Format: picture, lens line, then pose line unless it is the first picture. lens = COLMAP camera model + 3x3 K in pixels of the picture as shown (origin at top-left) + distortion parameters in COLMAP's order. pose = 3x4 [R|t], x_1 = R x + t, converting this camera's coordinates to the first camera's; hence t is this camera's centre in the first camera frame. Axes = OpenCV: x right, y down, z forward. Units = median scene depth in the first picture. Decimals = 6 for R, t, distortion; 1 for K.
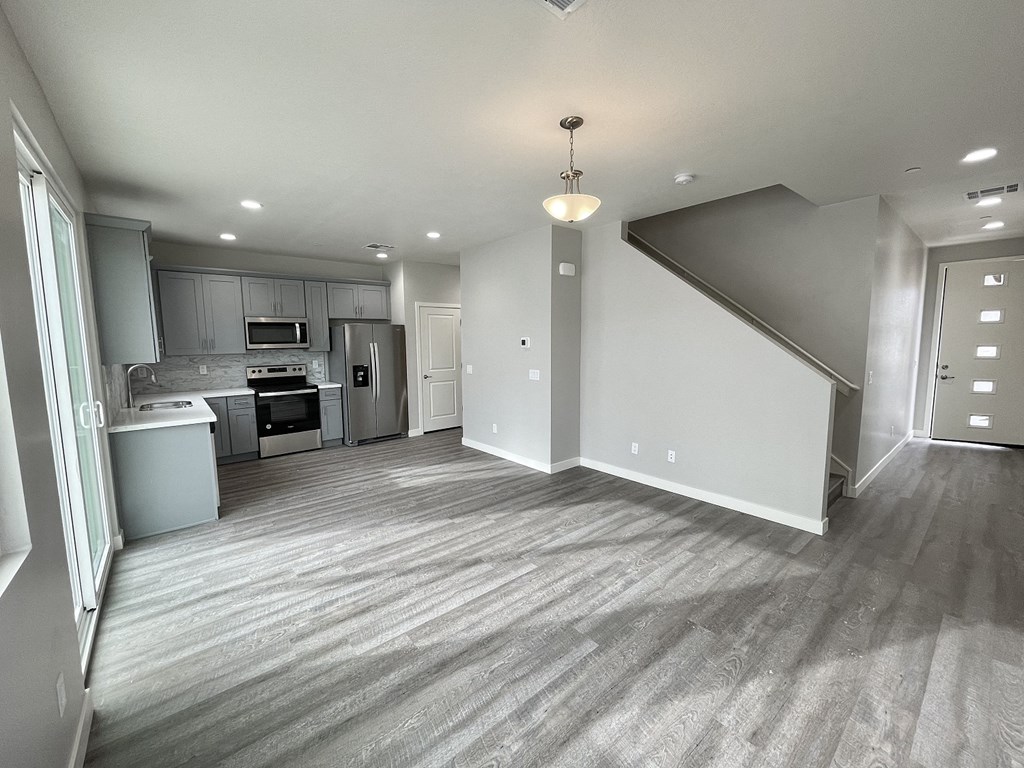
lens RADIAL K [[412.5, 0, 508.8], [0, 412.5, 380.0], [0, 0, 1]] dist [-0.002313, 0.001342]
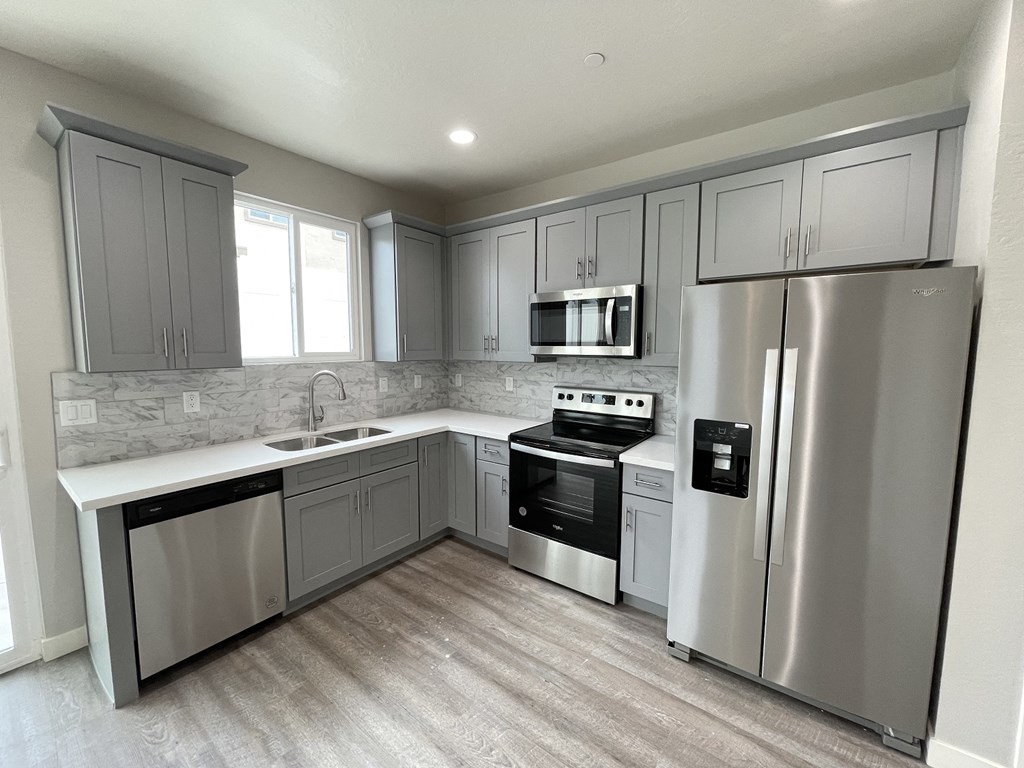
lens RADIAL K [[412.5, 0, 504.3], [0, 412.5, 381.1], [0, 0, 1]] dist [-0.002313, 0.001342]
pose [[0.219664, 0.098196, -0.970621, -0.141881], [-0.104136, 0.991597, 0.076751, -0.093901], [0.970002, 0.084217, 0.228044, 1.016375]]
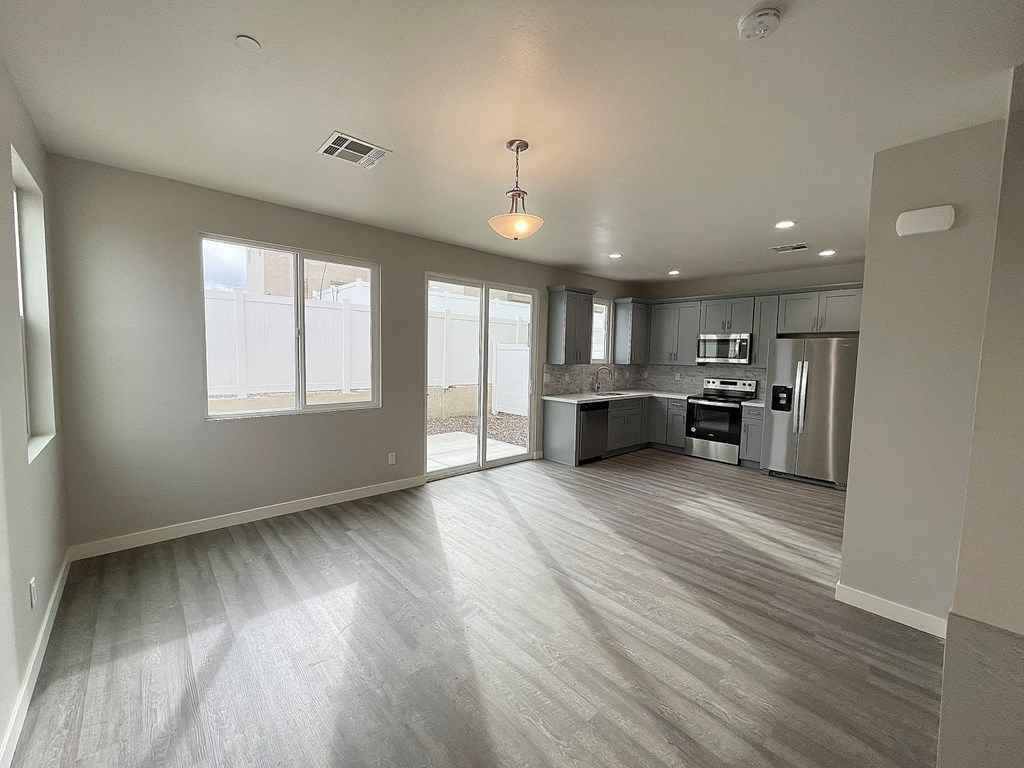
lens RADIAL K [[412.5, 0, 513.4], [0, 412.5, 382.0], [0, 0, 1]] dist [-0.002313, 0.001342]
pose [[0.042610, 0.084322, -0.995527, 0.629608], [-0.121967, 0.989418, 0.078584, -0.056246], [0.991619, 0.118073, 0.052444, 0.510573]]
